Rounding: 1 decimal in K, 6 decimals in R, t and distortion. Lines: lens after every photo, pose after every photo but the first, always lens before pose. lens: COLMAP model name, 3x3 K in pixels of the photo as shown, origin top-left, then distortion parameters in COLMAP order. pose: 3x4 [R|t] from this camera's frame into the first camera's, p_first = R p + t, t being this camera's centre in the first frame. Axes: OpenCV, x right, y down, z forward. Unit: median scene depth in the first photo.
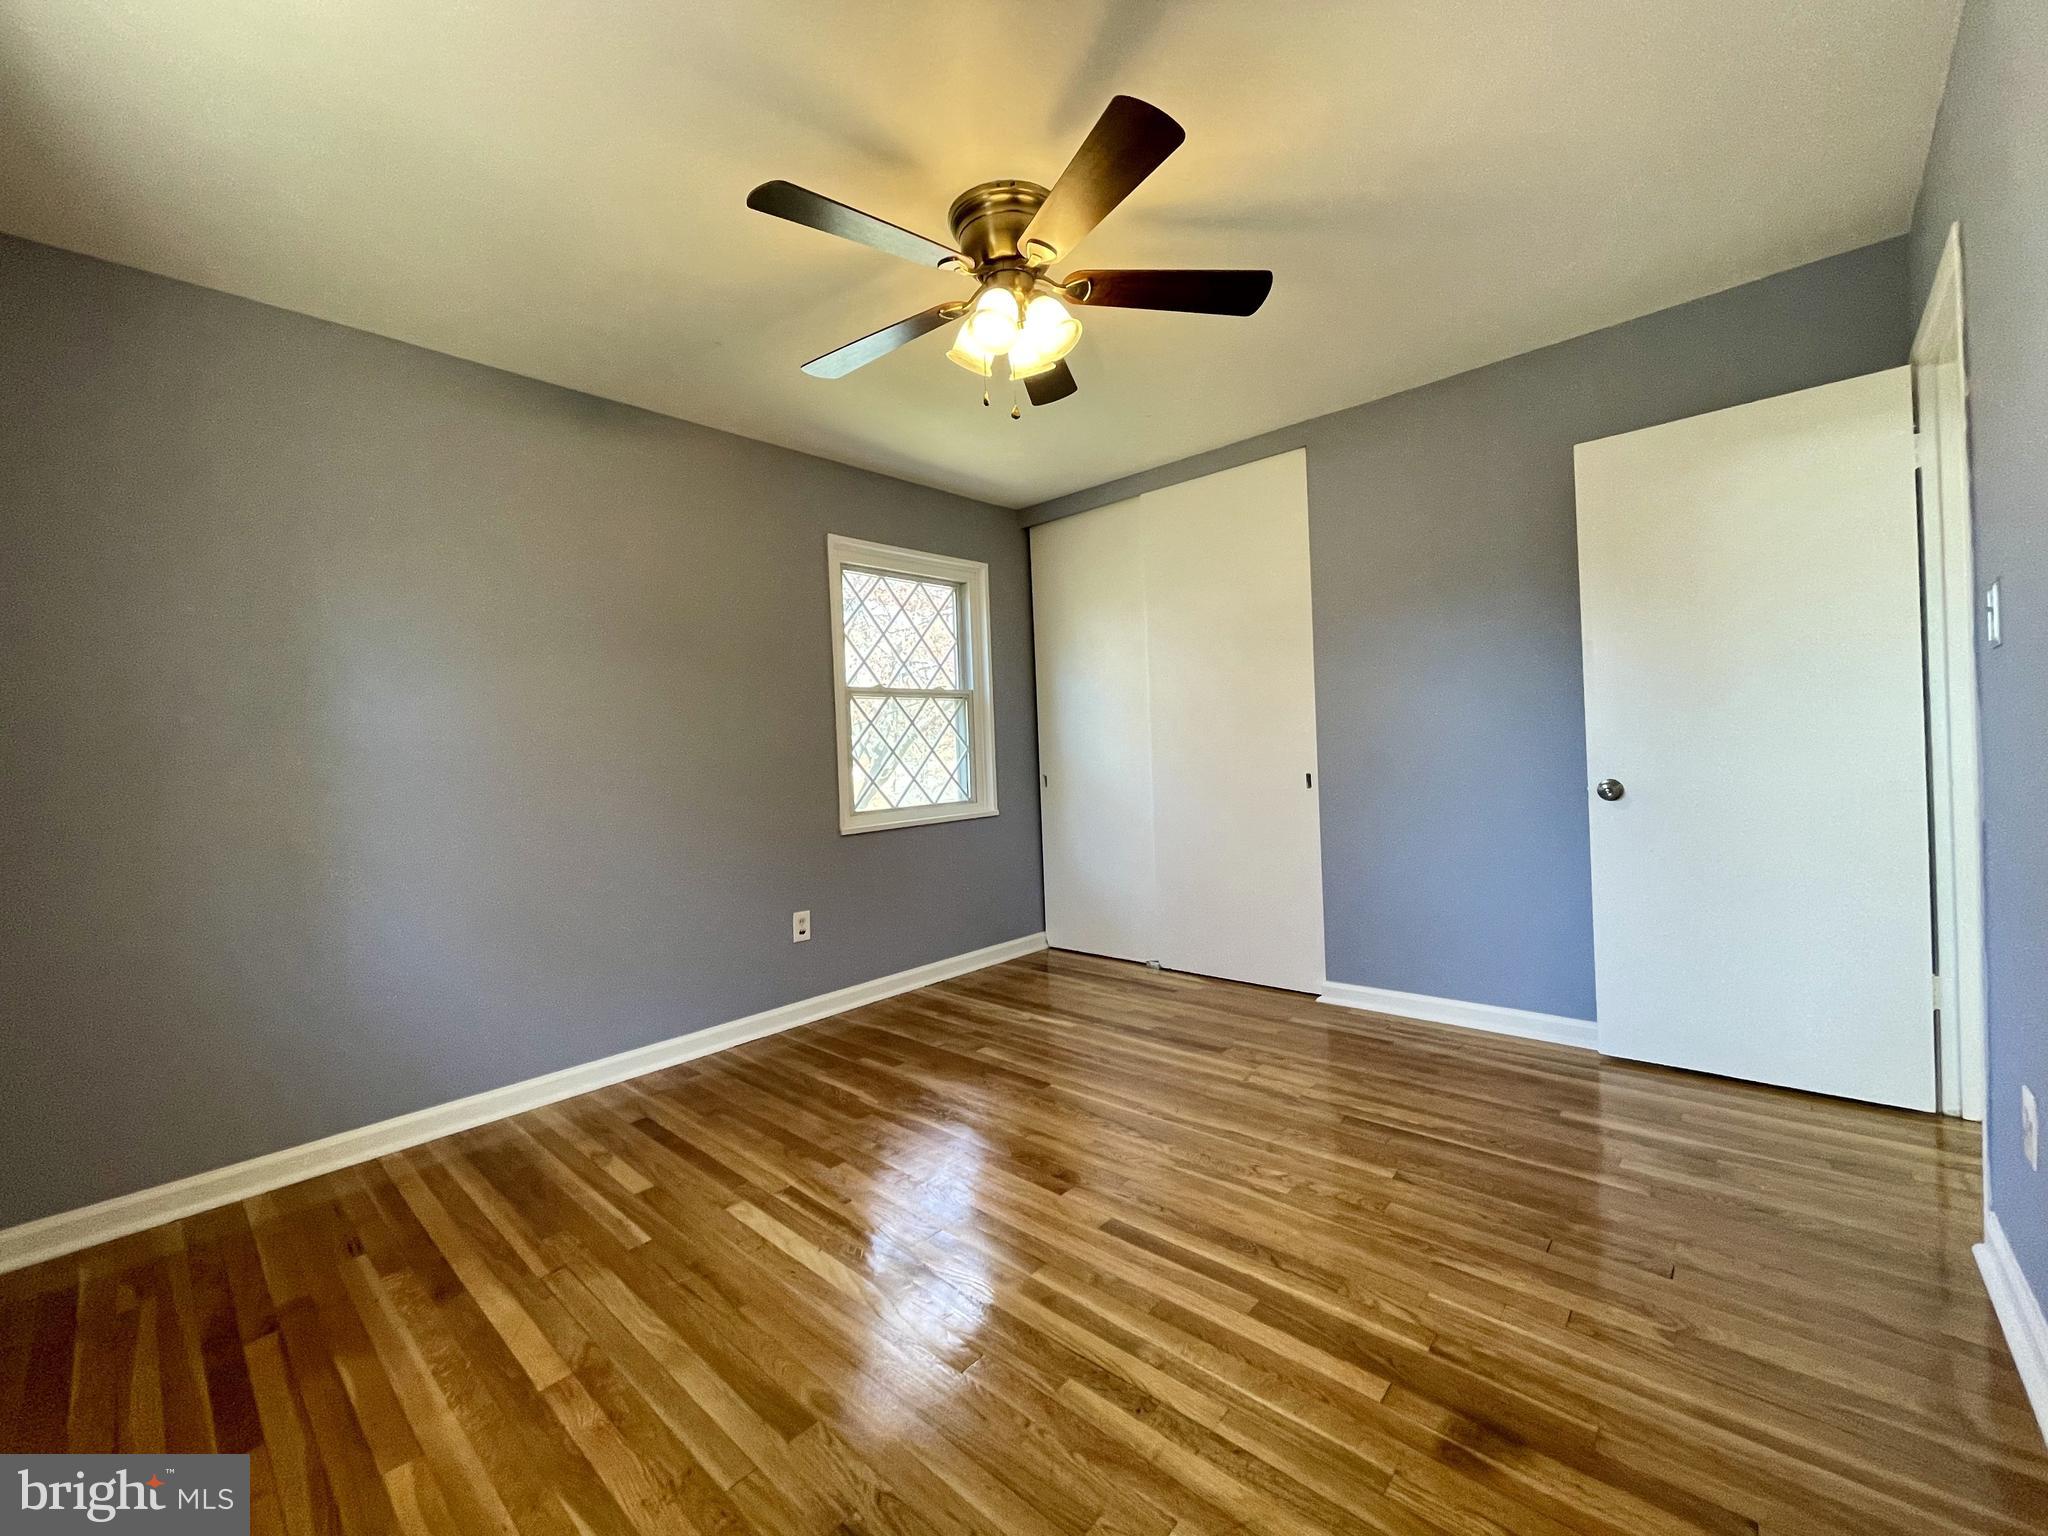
lens RADIAL K [[828.3, 0, 1018.5], [0, 828.3, 757.6], [0, 0, 1]] dist [-0.005438, 0.001725]
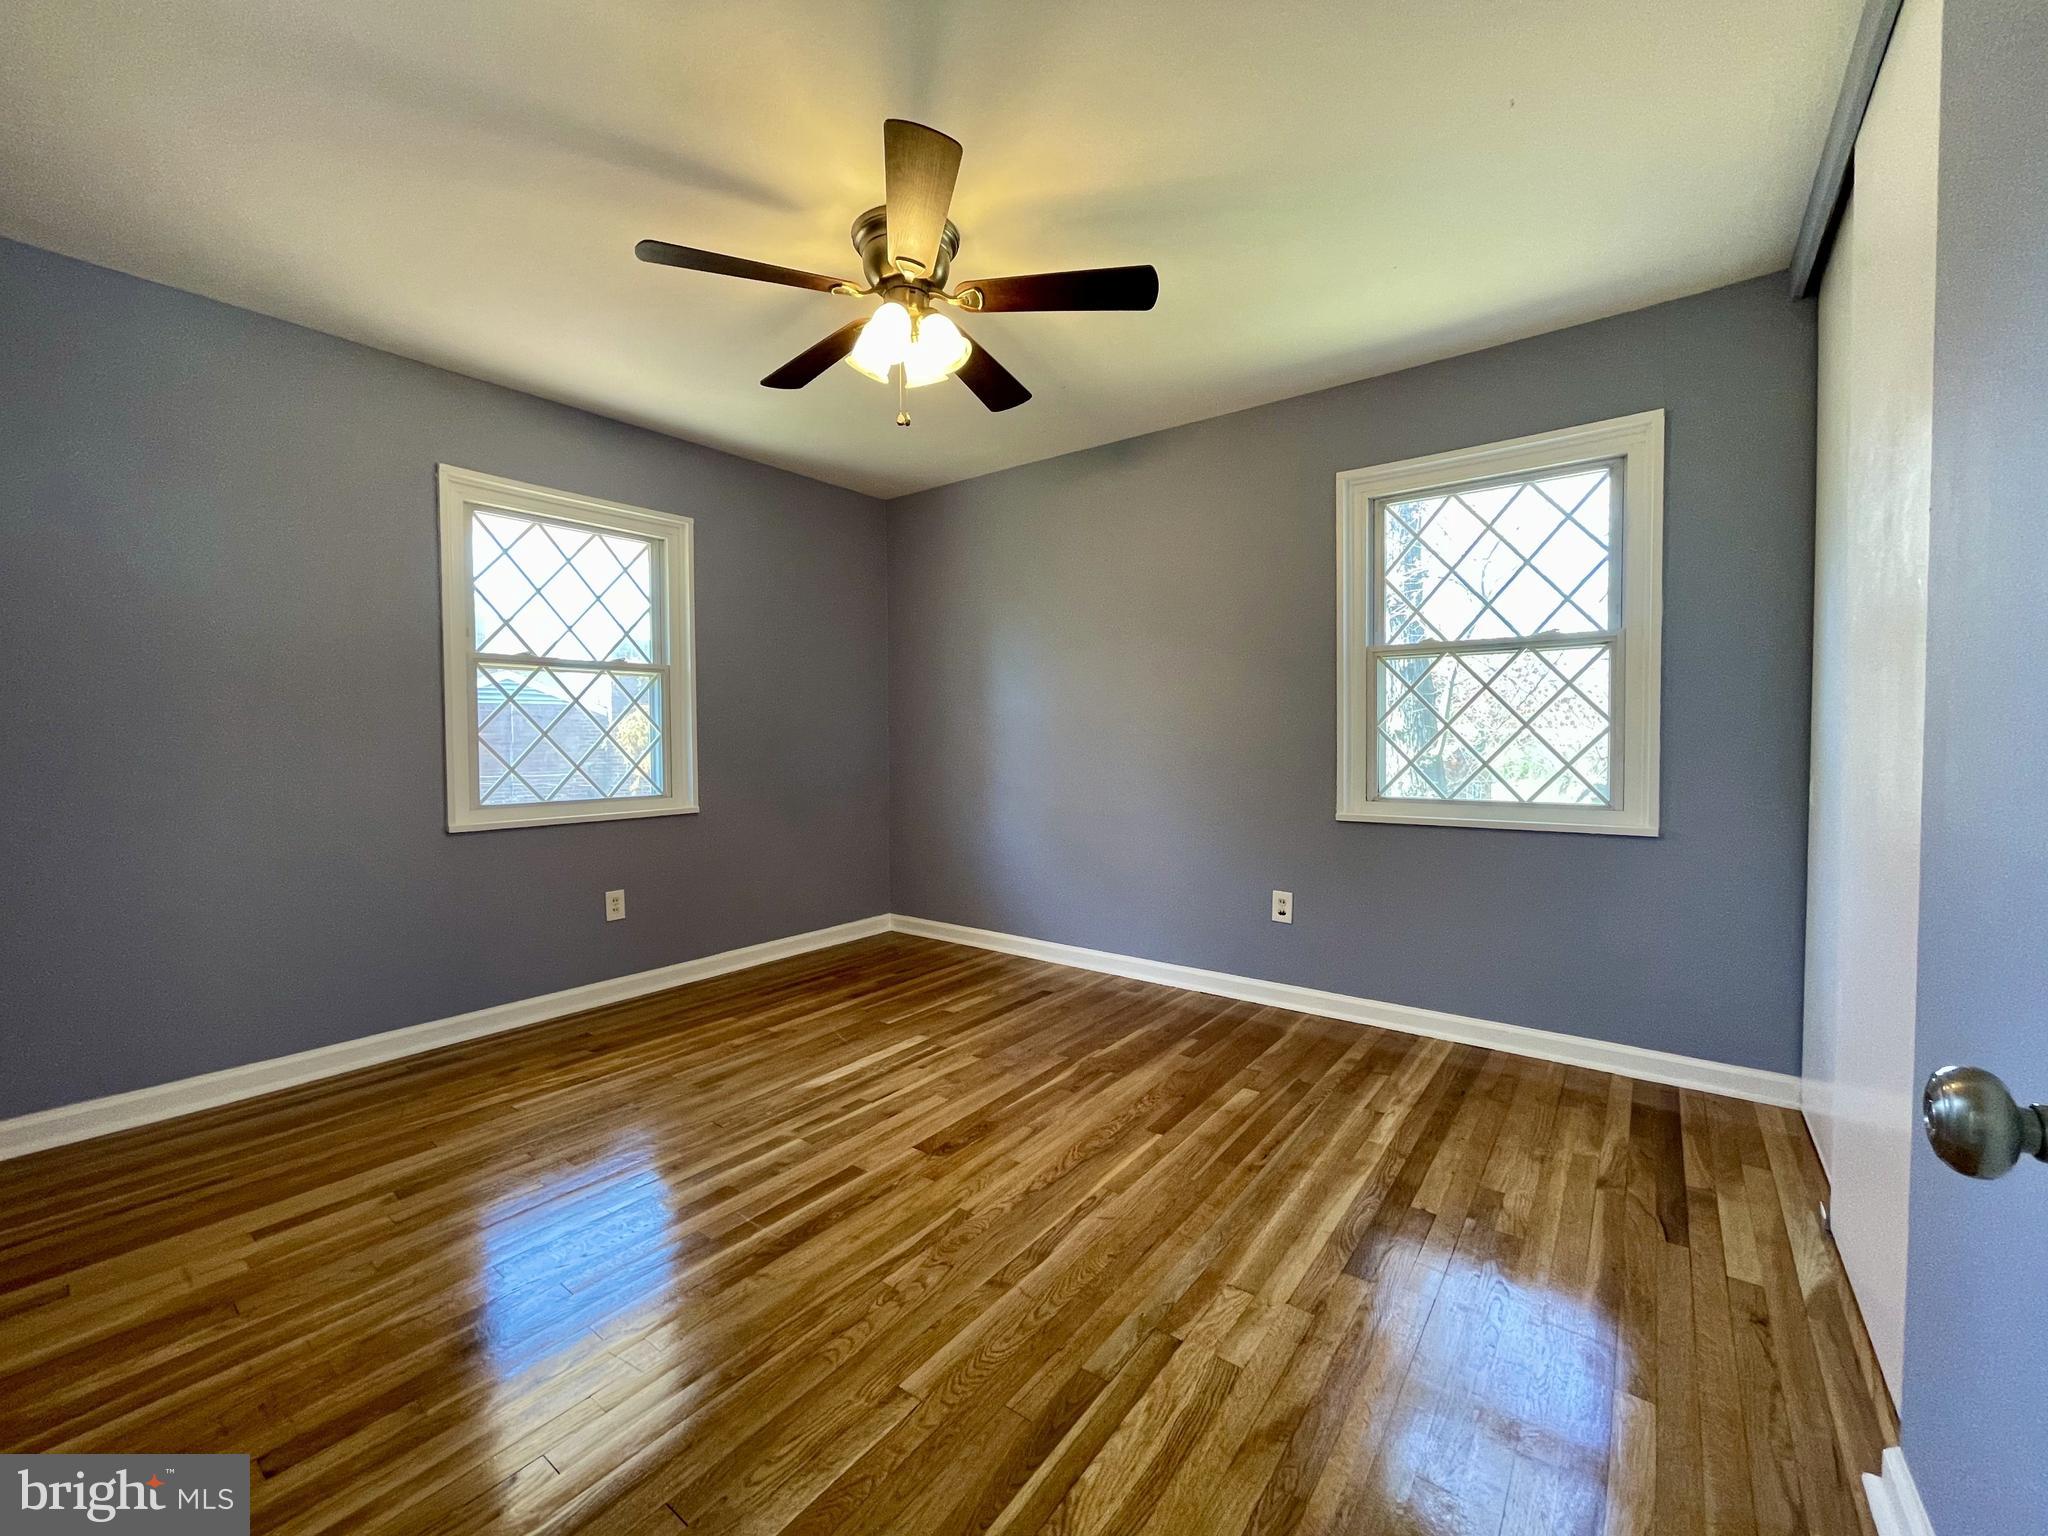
lens RADIAL K [[828.3, 0, 1020.9], [0, 828.3, 762.4], [0, 0, 1]] dist [-0.005438, 0.001725]
pose [[0.094305, 0.074568, -0.992747, 0.789716], [-0.006826, 0.997216, 0.074255, -0.038430], [0.995520, -0.000226, 0.094551, 0.745726]]
